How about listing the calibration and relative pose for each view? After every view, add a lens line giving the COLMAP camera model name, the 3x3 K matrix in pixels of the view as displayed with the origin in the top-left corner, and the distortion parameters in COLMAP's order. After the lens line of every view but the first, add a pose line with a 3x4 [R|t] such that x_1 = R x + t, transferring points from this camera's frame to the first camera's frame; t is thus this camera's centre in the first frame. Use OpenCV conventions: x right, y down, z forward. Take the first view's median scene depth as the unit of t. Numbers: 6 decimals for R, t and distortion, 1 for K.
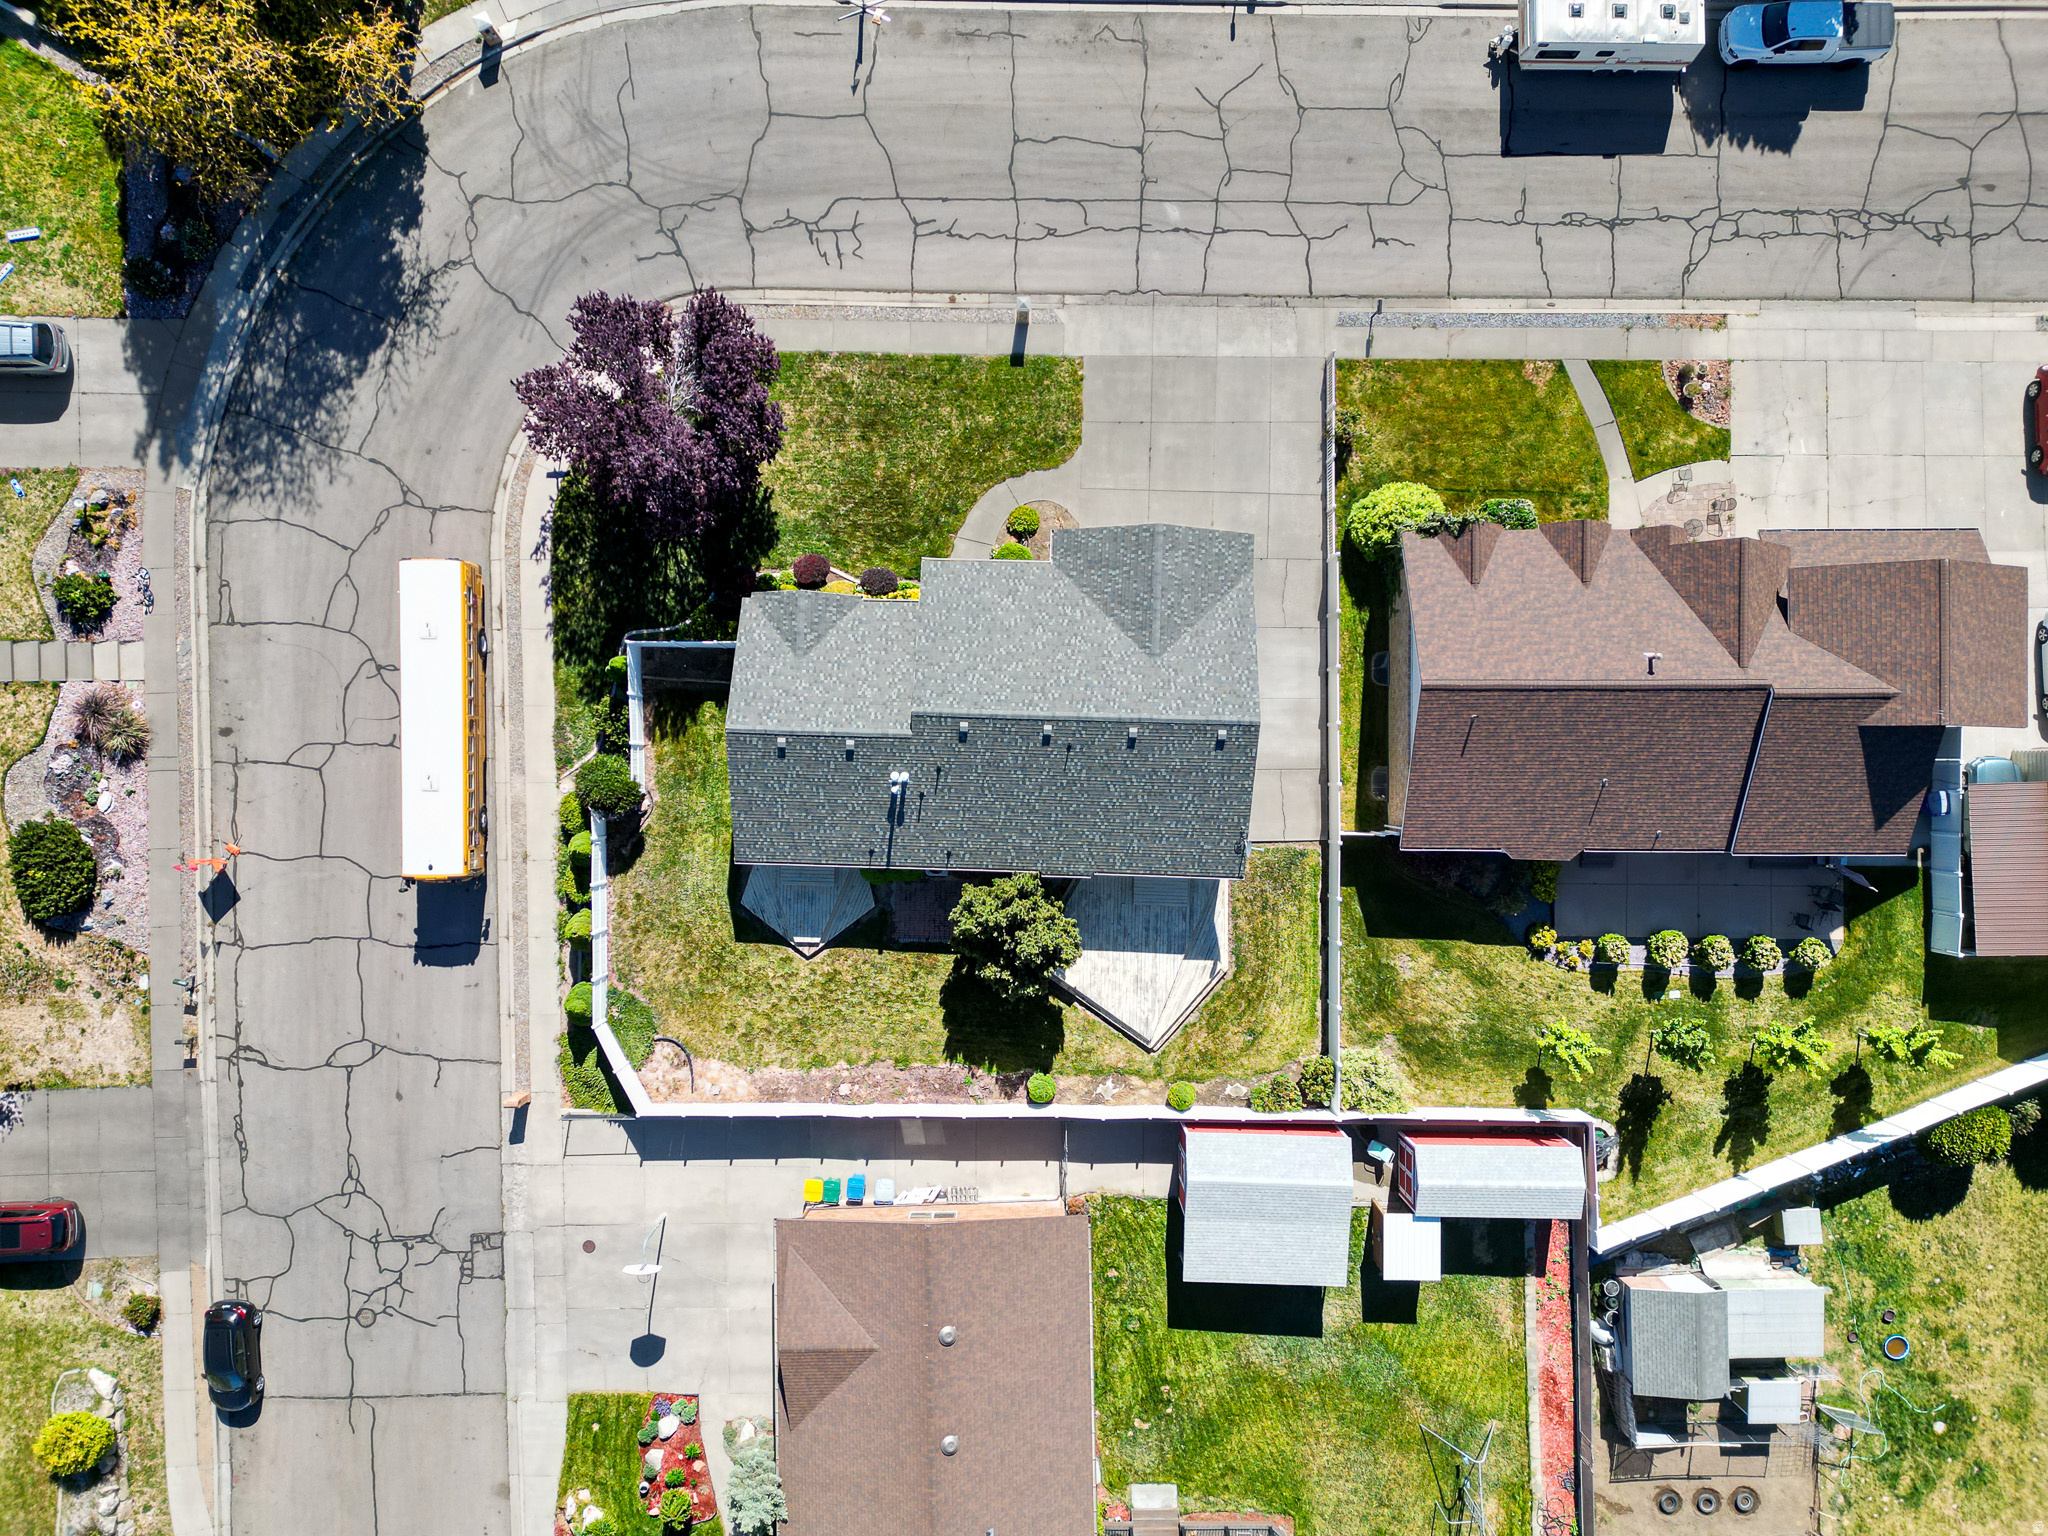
lens RADIAL K [[1489.5, 0, 993.4], [0, 1489.5, 777.0], [0, 0, 1]] dist [0.066982, -0.014873]
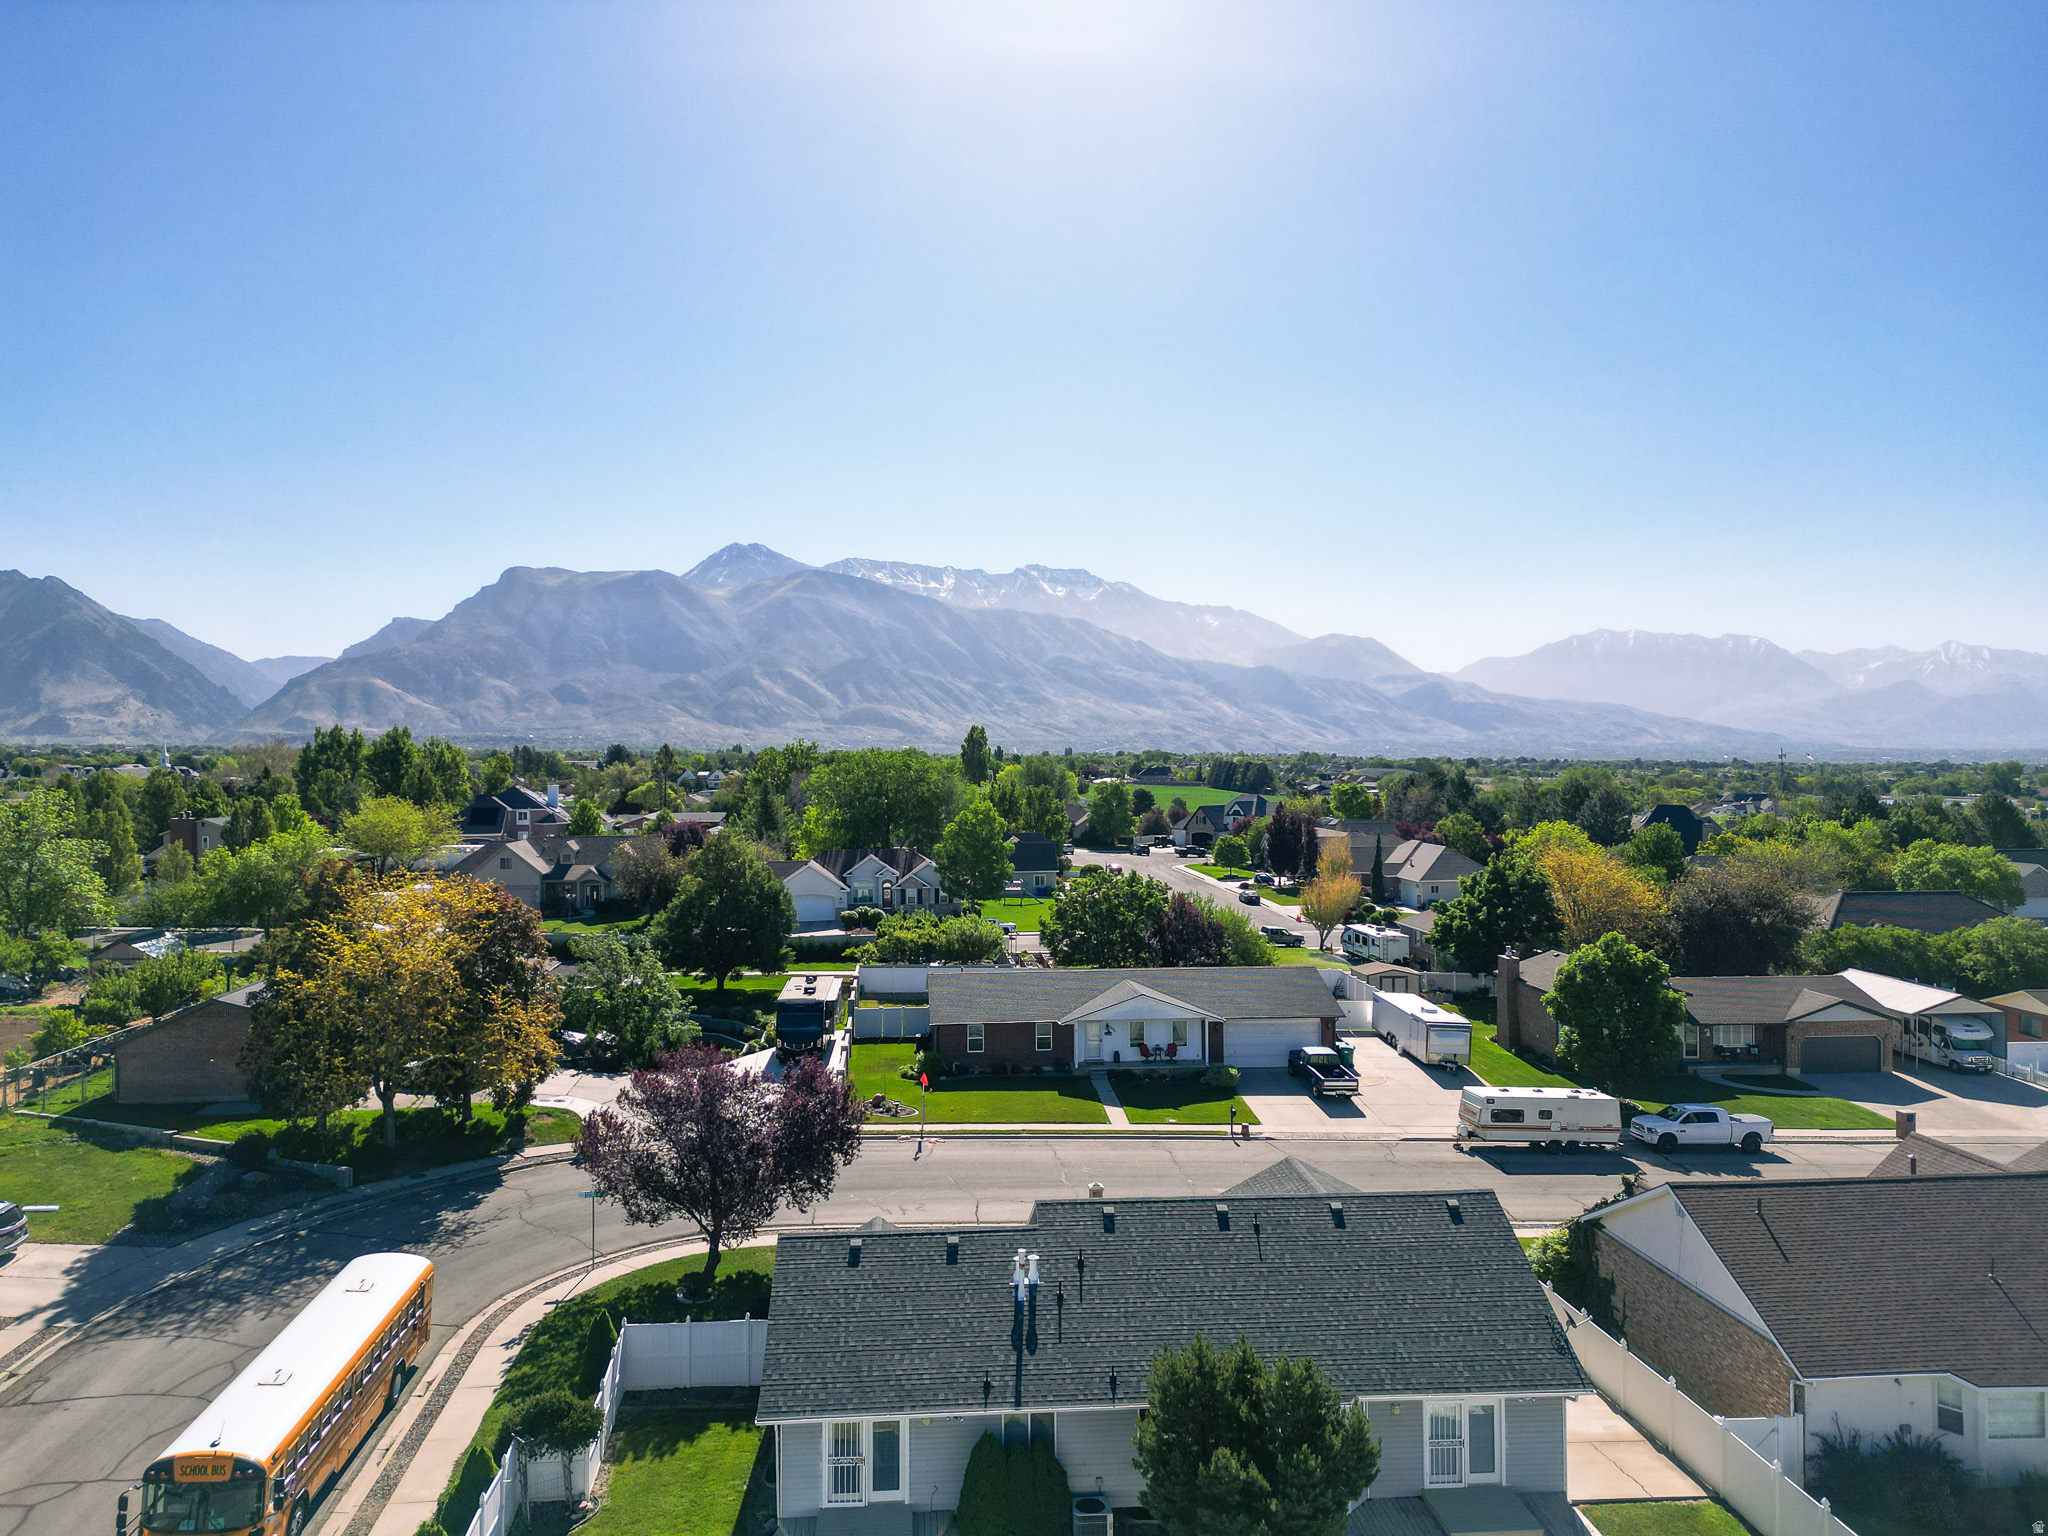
lens RADIAL K [[1441.6, 0, 1027.1], [0, 1441.6, 767.1], [0, 0, 1]] dist [0.076656, -0.054847]
pose [[0.994702, 0.008131, 0.102478, -0.122342], [0.102466, 0.001866, -0.994735, 0.611345], [-0.008279, 0.999965, 0.001023, 0.709047]]
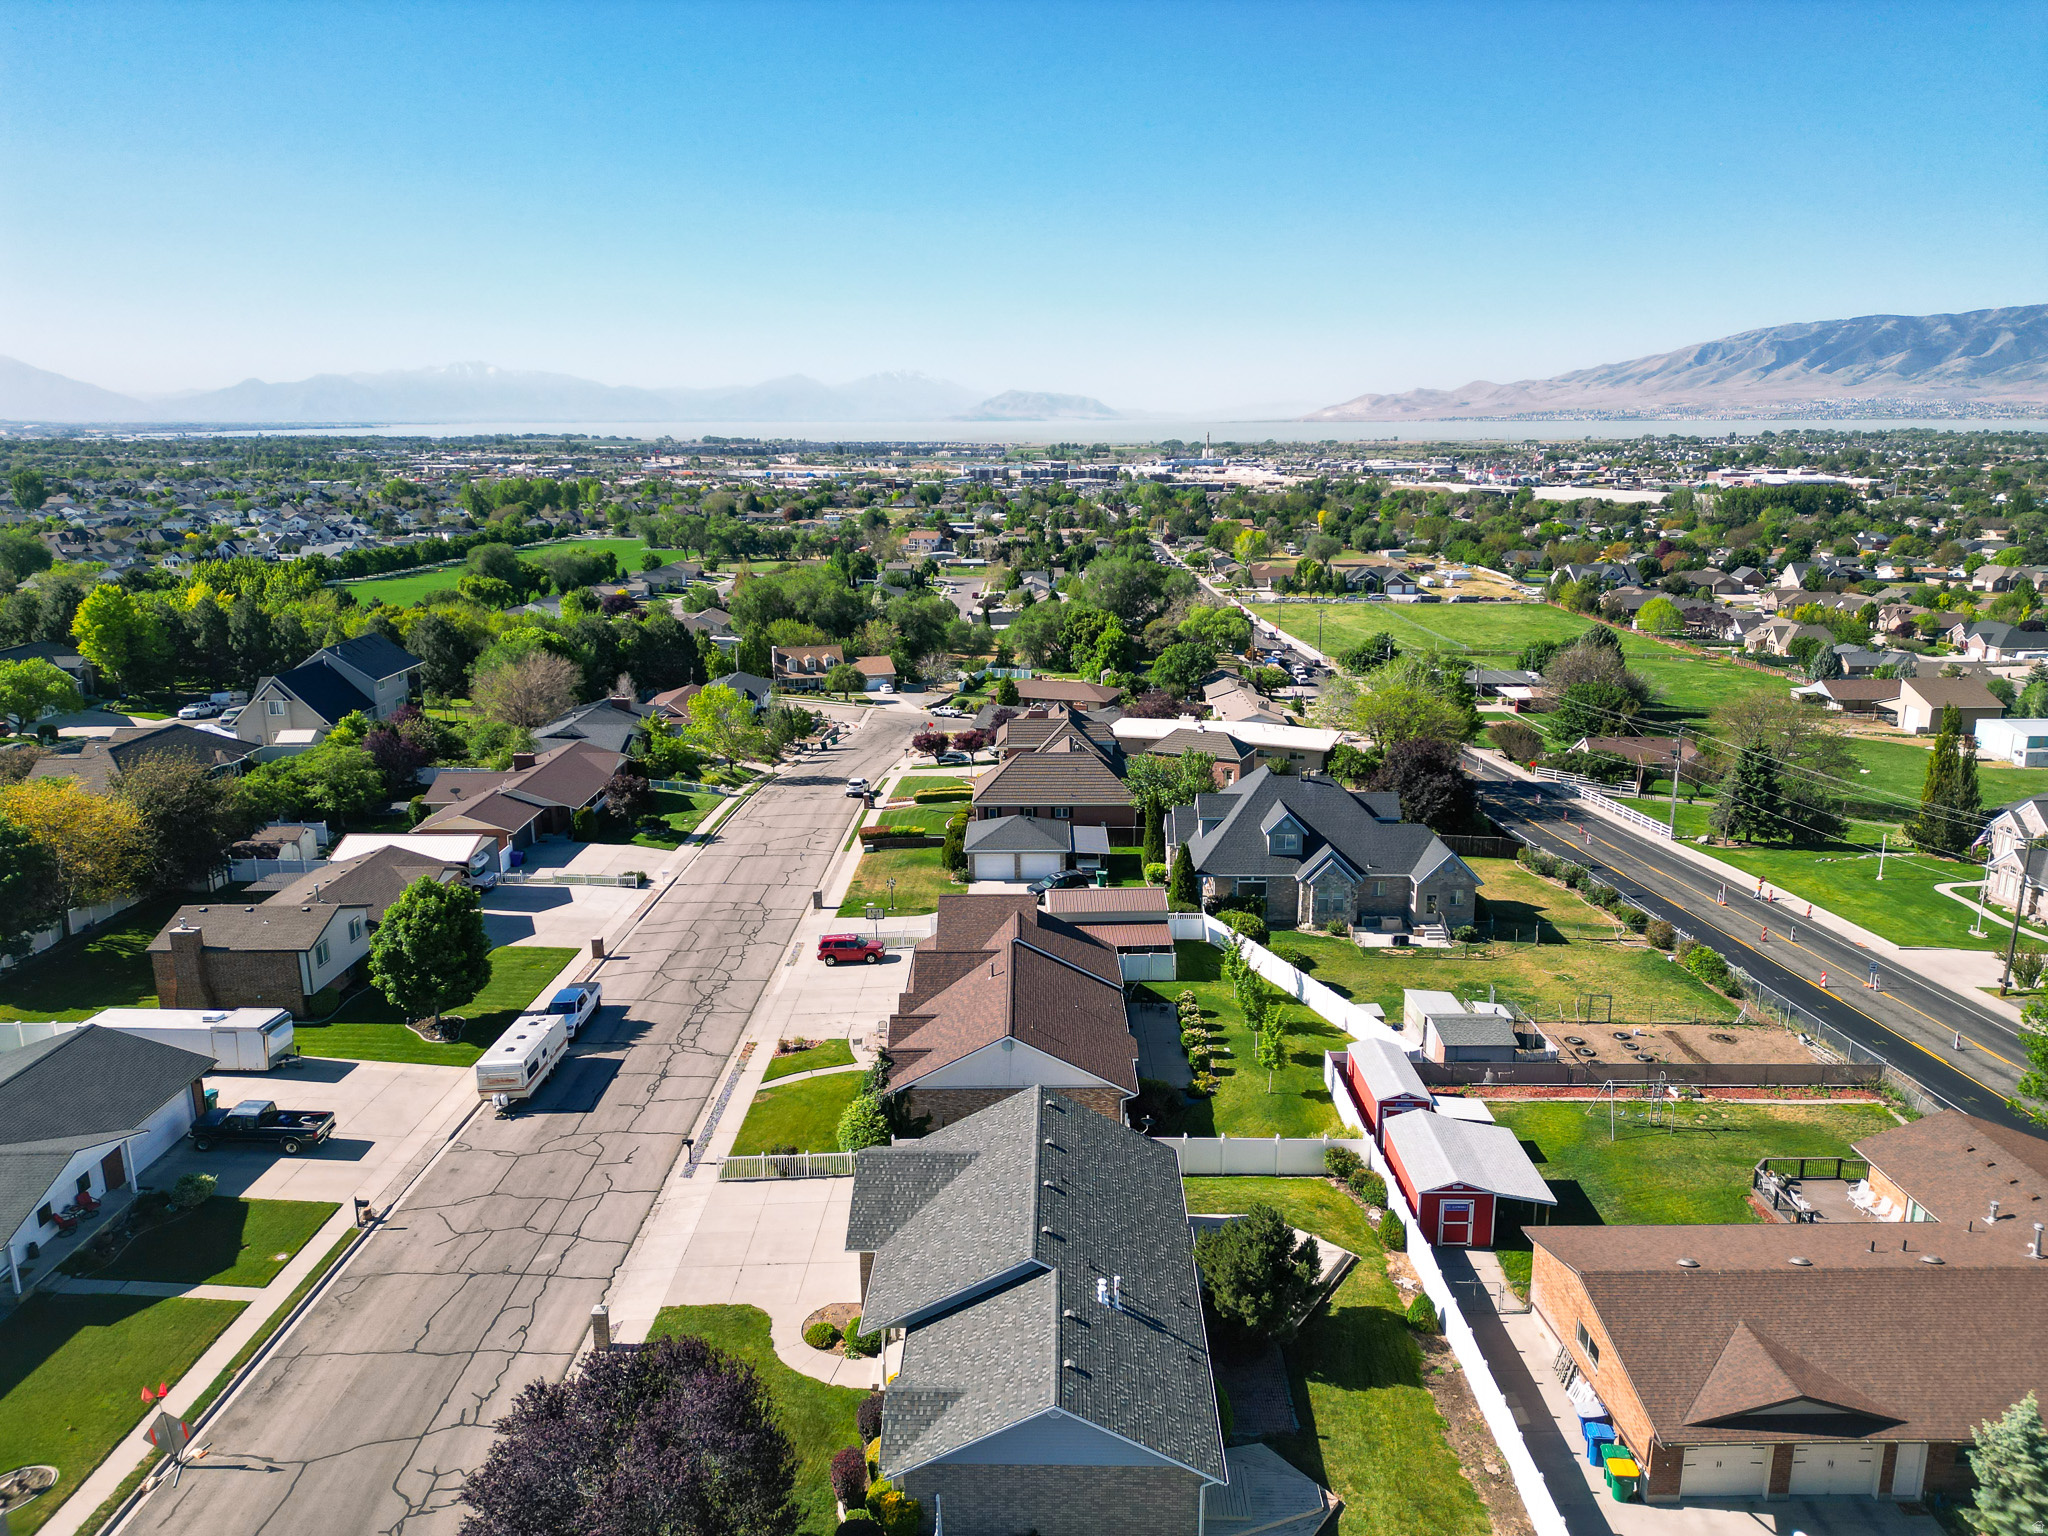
lens RADIAL K [[1441.6, 0, 1024.8], [0, 1441.6, 758.9], [0, 0, 1]] dist [0.076656, -0.054847]
pose [[-0.002138, -0.223798, 0.974633, -0.787091], [0.999917, -0.012828, -0.000752, -0.040024], [0.012671, 0.974551, 0.223807, 0.446455]]
